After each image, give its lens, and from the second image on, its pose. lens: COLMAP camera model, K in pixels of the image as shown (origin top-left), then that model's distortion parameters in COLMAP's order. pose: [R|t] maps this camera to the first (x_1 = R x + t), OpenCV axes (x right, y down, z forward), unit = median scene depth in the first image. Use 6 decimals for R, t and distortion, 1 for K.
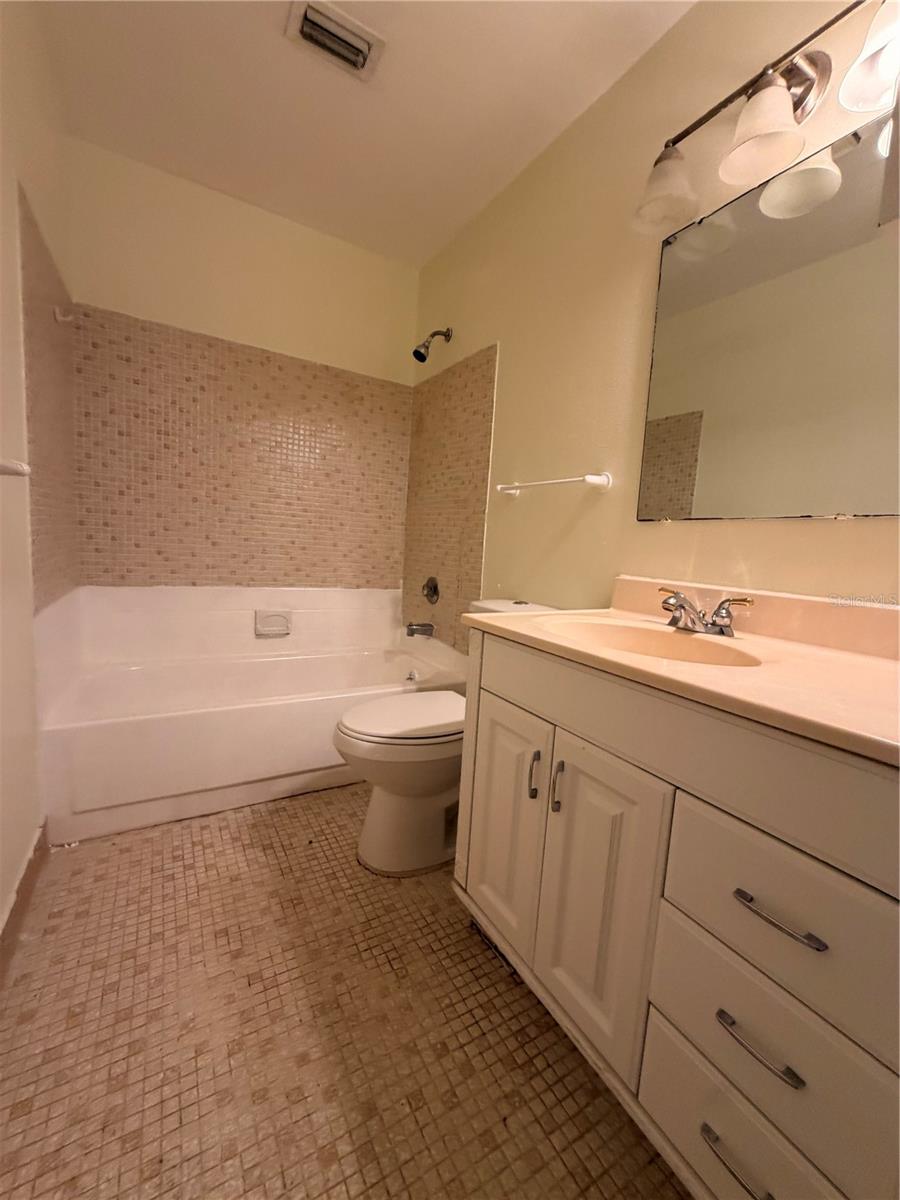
lens RADIAL K [[484.4, 0, 452.1], [0, 484.4, 598.5], [0, 0, 1]] dist [-0.003188, 0.001134]
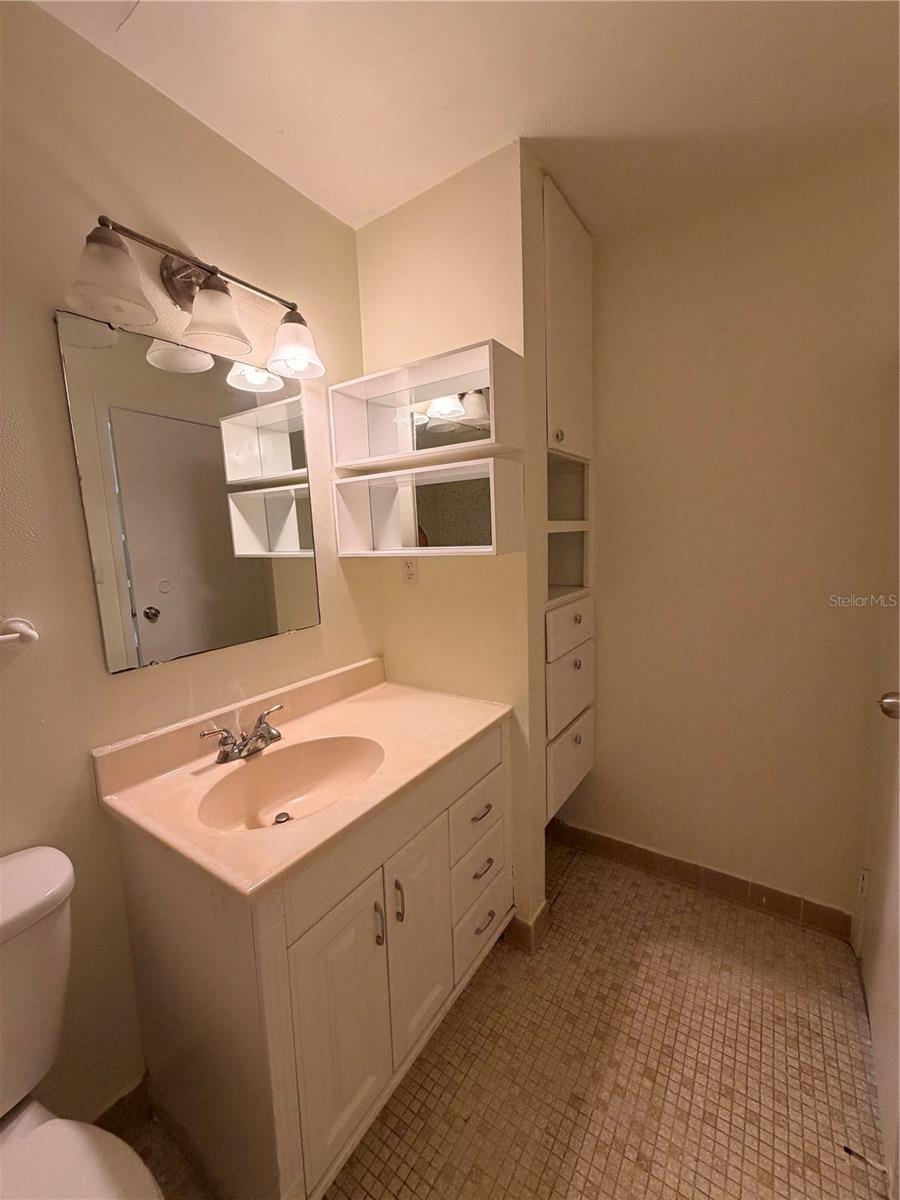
lens RADIAL K [[484.4, 0, 451.5], [0, 484.4, 599.3], [0, 0, 1]] dist [-0.003188, 0.001134]
pose [[-0.431996, -0.168141, 0.886063, -0.720256], [0.120587, 0.962877, 0.241509, -0.558888], [-0.893777, 0.211179, -0.395684, 1.115515]]
